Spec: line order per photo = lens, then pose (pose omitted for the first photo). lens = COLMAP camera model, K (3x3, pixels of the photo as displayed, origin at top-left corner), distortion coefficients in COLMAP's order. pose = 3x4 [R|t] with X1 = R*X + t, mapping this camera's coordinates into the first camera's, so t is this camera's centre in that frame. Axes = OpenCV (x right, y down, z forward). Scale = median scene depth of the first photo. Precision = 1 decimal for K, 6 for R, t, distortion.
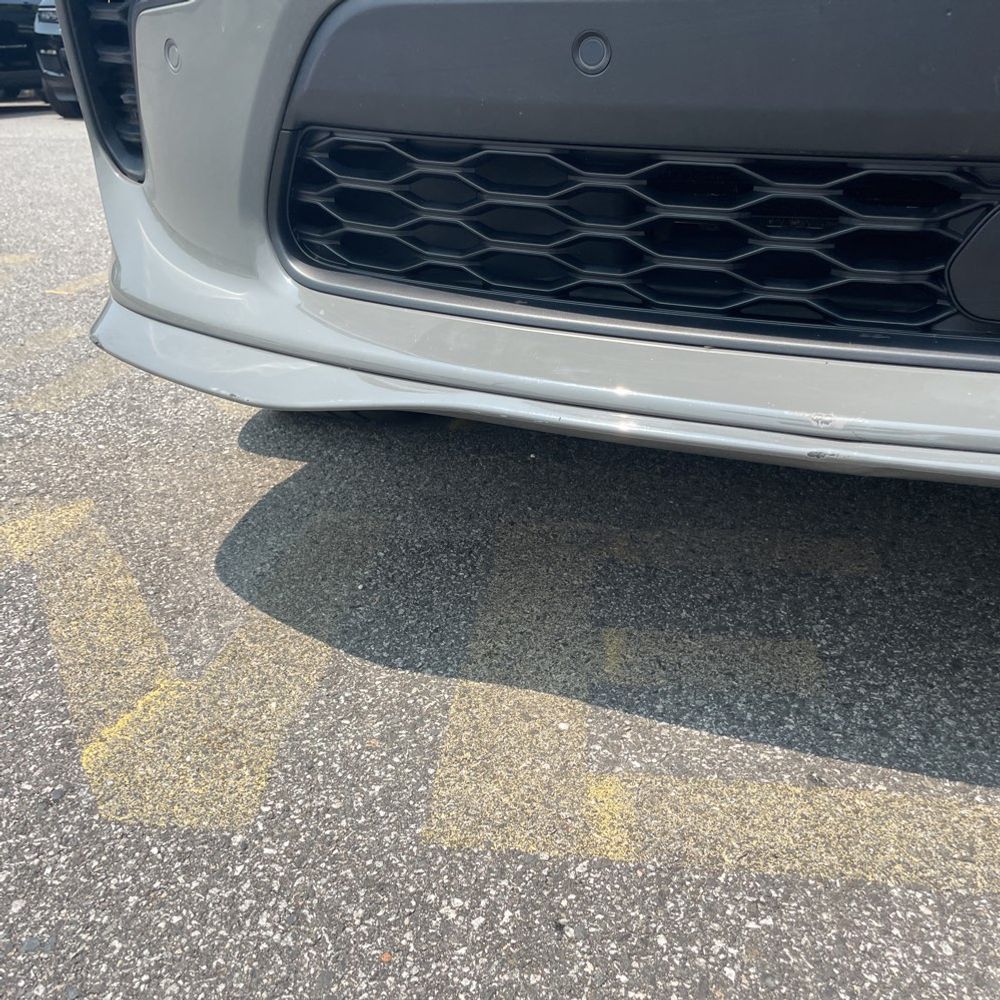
lens RADIAL K [[1025.7, 0, 481.4], [0, 1025.7, 479.9], [0, 0, 1]] dist [0.029281, 0.000000]
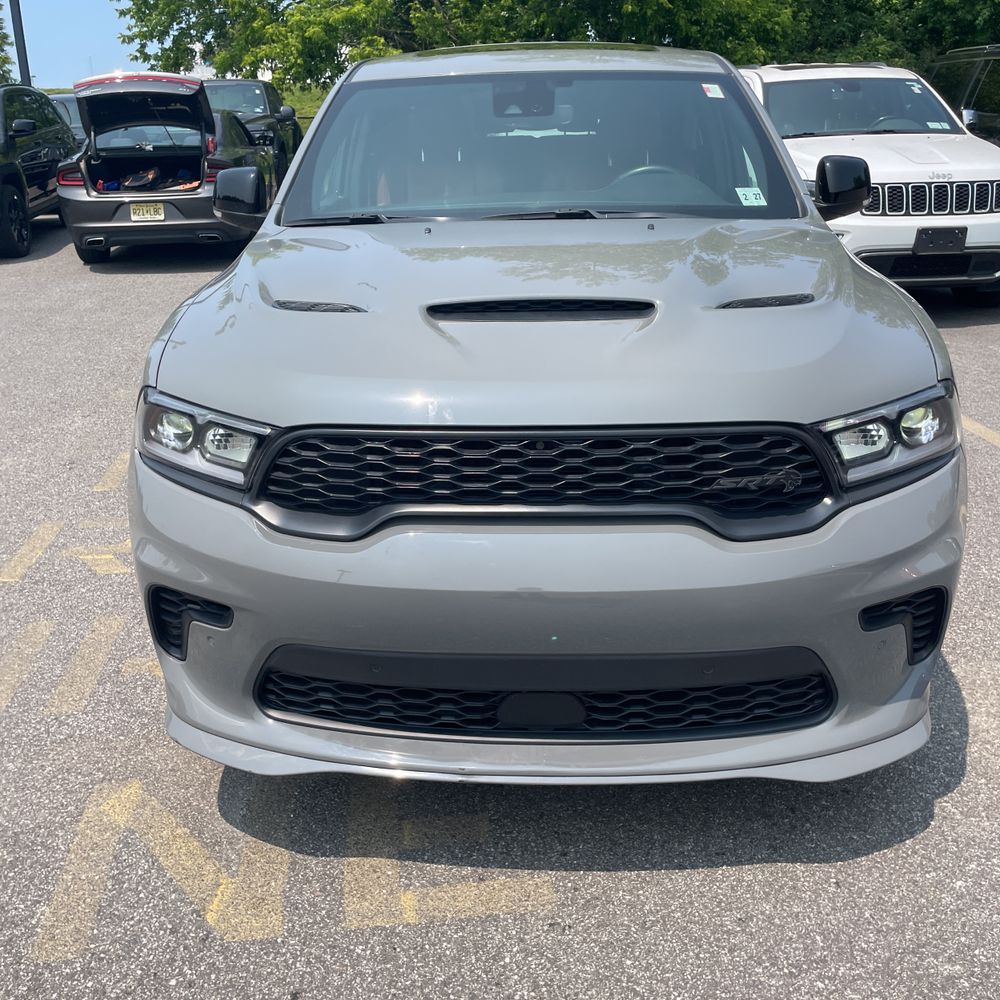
lens RADIAL K [[1025.7, 0, 480.2], [0, 1025.7, 517.1], [0, 0, 1]] dist [0.029281, 0.000000]
pose [[0.975969, -0.108417, 0.189027, -0.097161], [0.106977, 0.994102, 0.017836, -0.721173], [-0.189846, 0.002814, 0.981810, -1.709986]]
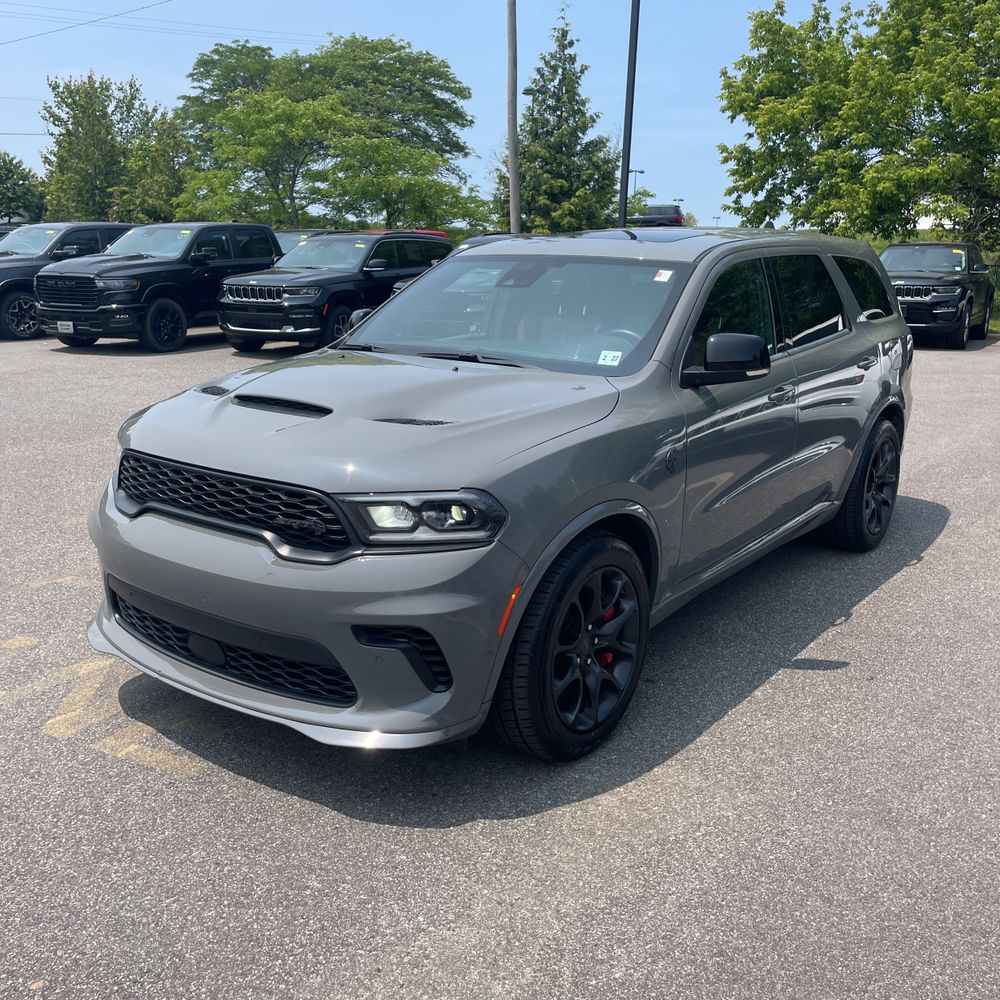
lens RADIAL K [[1025.7, 0, 486.6], [0, 1025.7, 489.7], [0, 0, 1]] dist [0.029281, 0.000000]
pose [[0.926034, 0.086528, -0.367388, 2.997217], [-0.138244, 0.983484, -0.116823, -0.470427], [0.351212, 0.158972, 0.922701, -2.693160]]
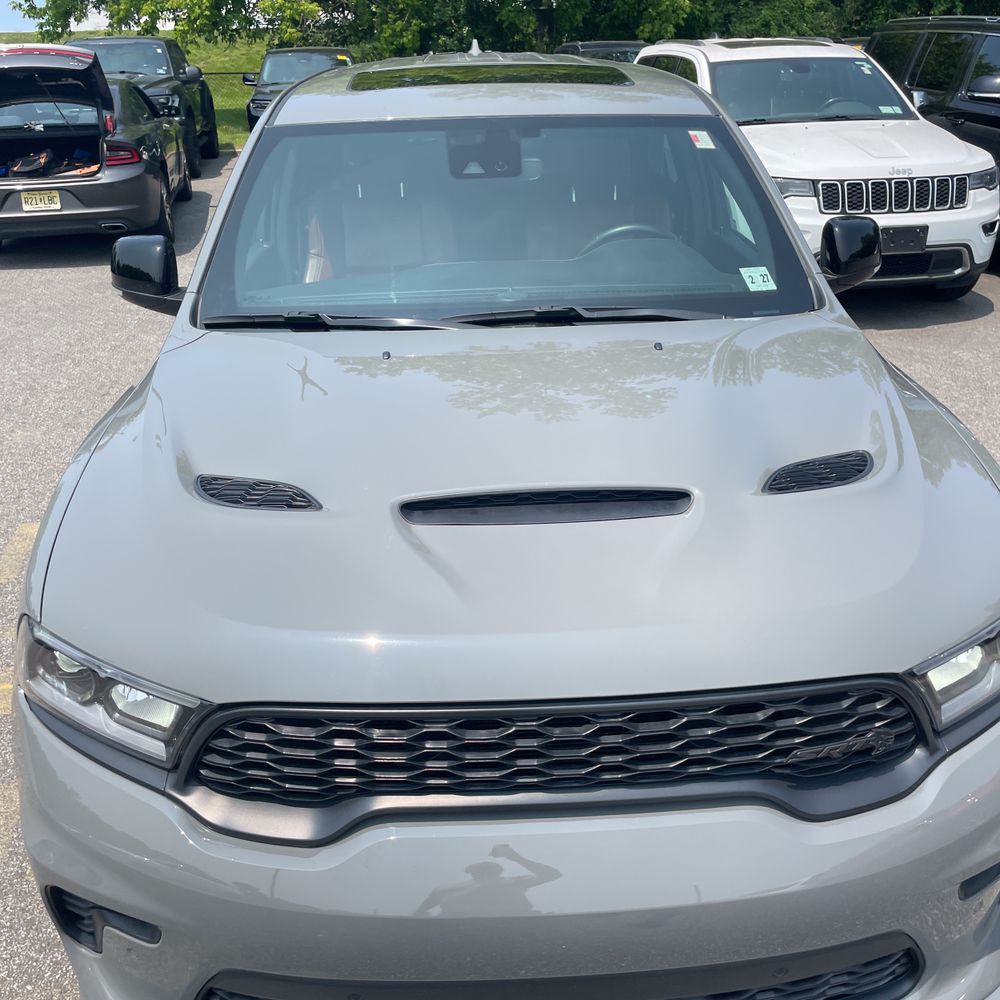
lens RADIAL K [[1025.7, 0, 501.0], [0, 1025.7, 508.4], [0, 0, 1]] dist [0.029281, 0.000000]
pose [[0.951269, -0.155073, 0.266535, -0.024595], [0.140698, 0.987407, 0.072327, -1.345545], [-0.274394, -0.031302, 0.961108, -1.096849]]
